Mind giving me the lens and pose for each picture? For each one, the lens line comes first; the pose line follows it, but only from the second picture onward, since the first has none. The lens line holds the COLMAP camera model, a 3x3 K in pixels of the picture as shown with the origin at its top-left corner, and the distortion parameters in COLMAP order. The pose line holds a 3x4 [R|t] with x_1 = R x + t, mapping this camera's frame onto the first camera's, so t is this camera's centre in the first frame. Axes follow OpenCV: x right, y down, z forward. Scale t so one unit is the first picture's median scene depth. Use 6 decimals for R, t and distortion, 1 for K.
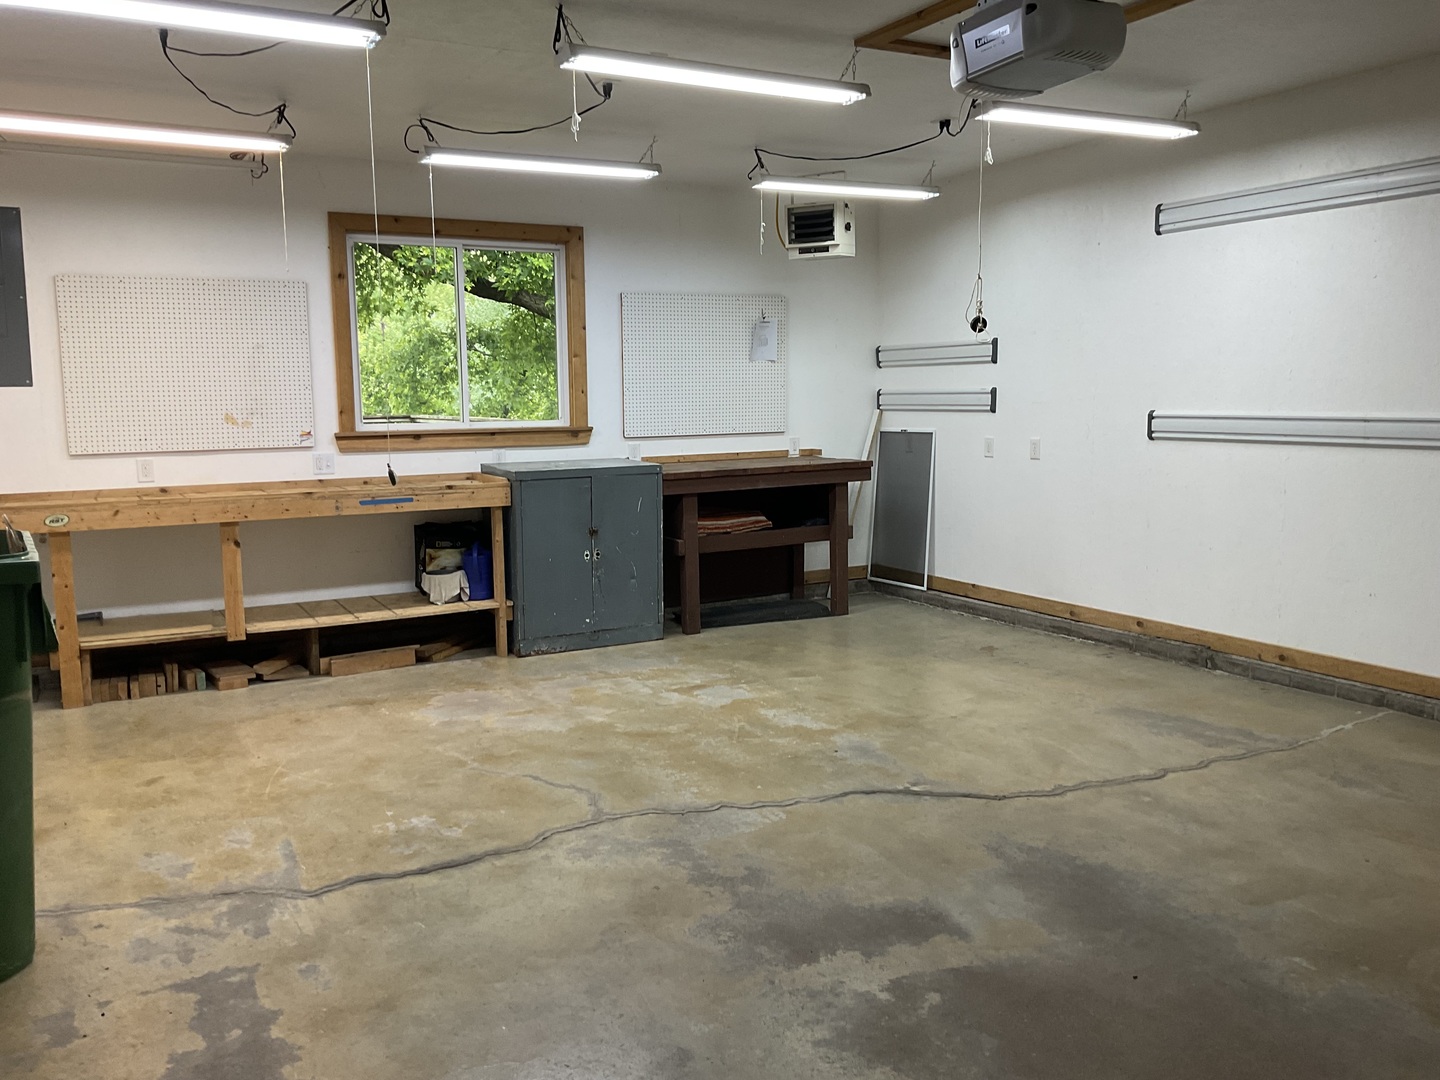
lens RADIAL K [[1197.9, 0, 720.0], [0, 1197.9, 540.0], [0, 0, 1]] dist [0.093941, -0.210370]
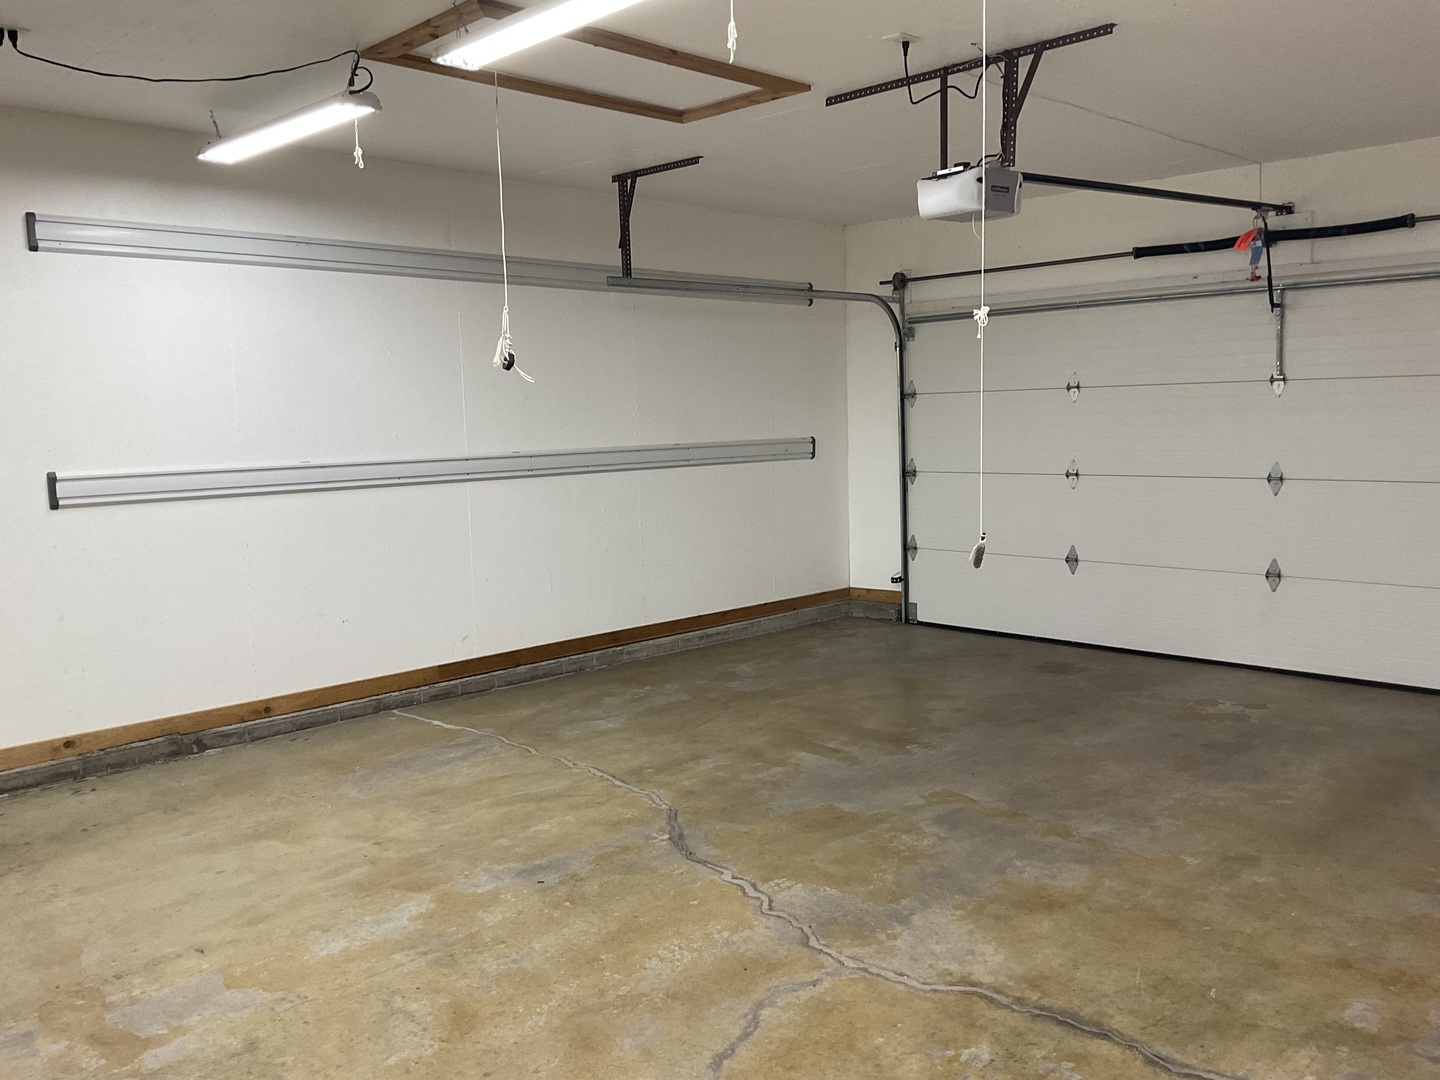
lens RADIAL K [[1161.8, 0, 748.0], [0, 1161.8, 514.5], [0, 0, 1]] dist [0.062121, -0.098186]
pose [[-0.290761, -0.060658, 0.954871, -0.592956], [0.146030, 0.983483, 0.106943, -0.112078], [-0.945586, 0.170535, -0.277100, 0.927632]]
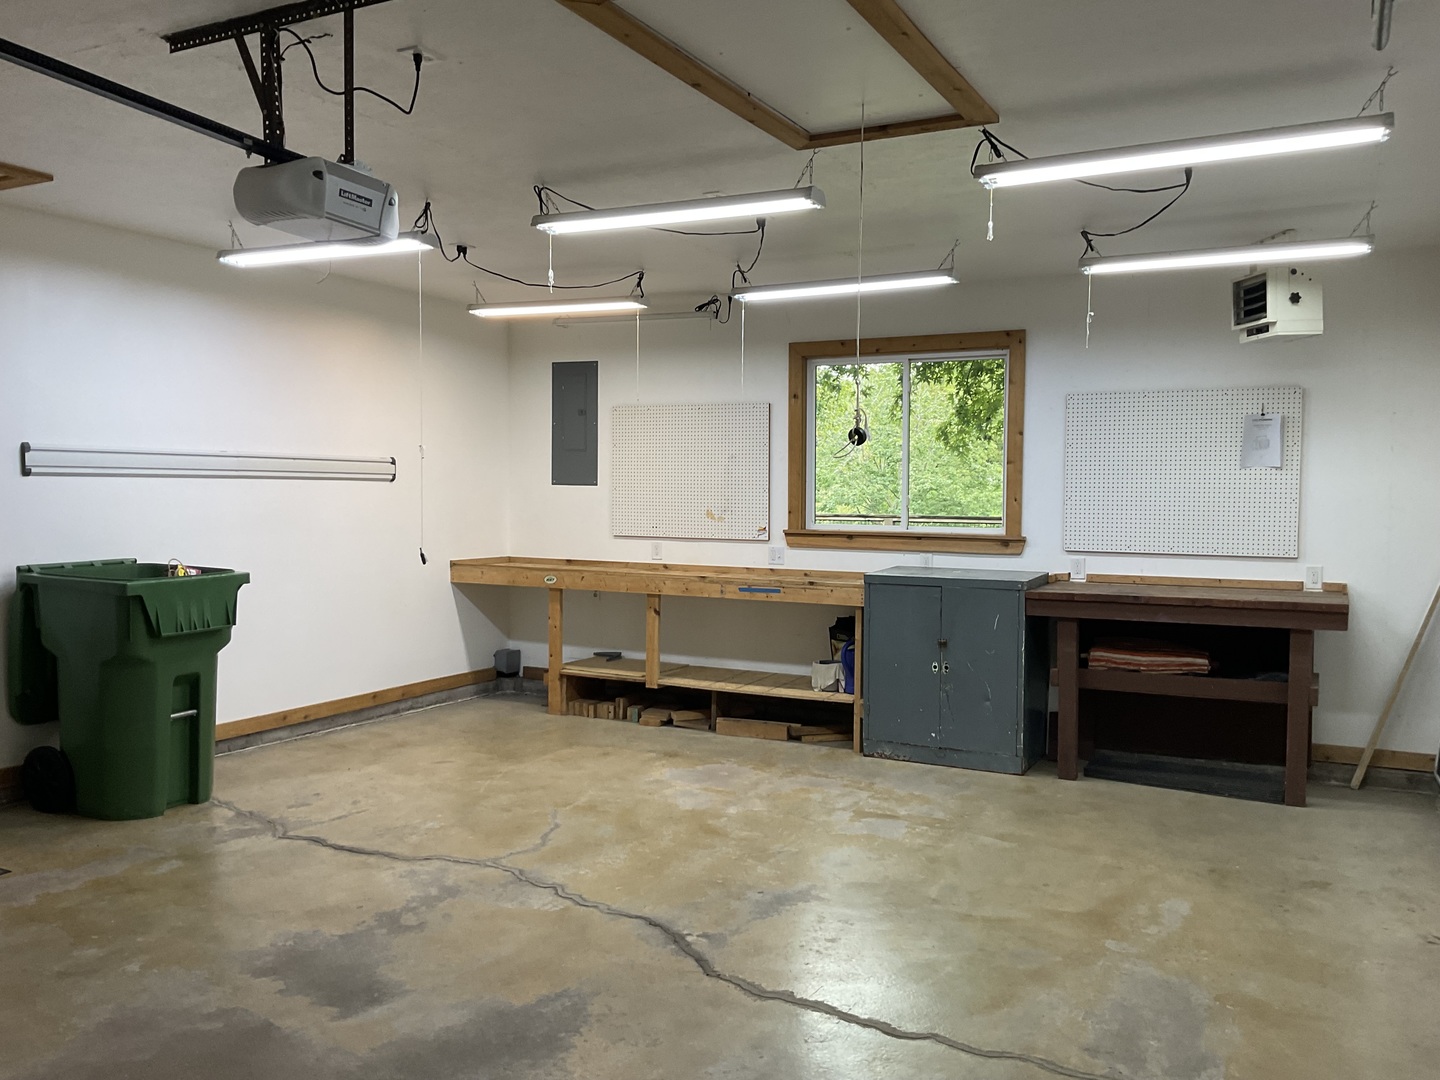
lens RADIAL K [[1197.9, 0, 720.0], [0, 1197.9, 540.0], [0, 0, 1]] dist [0.093941, -0.210370]
pose [[0.553750, 0.056726, -0.830749, 0.743446], [-0.121474, 0.992507, -0.013199, -0.069080], [0.823775, 0.108223, 0.556491, 0.380393]]
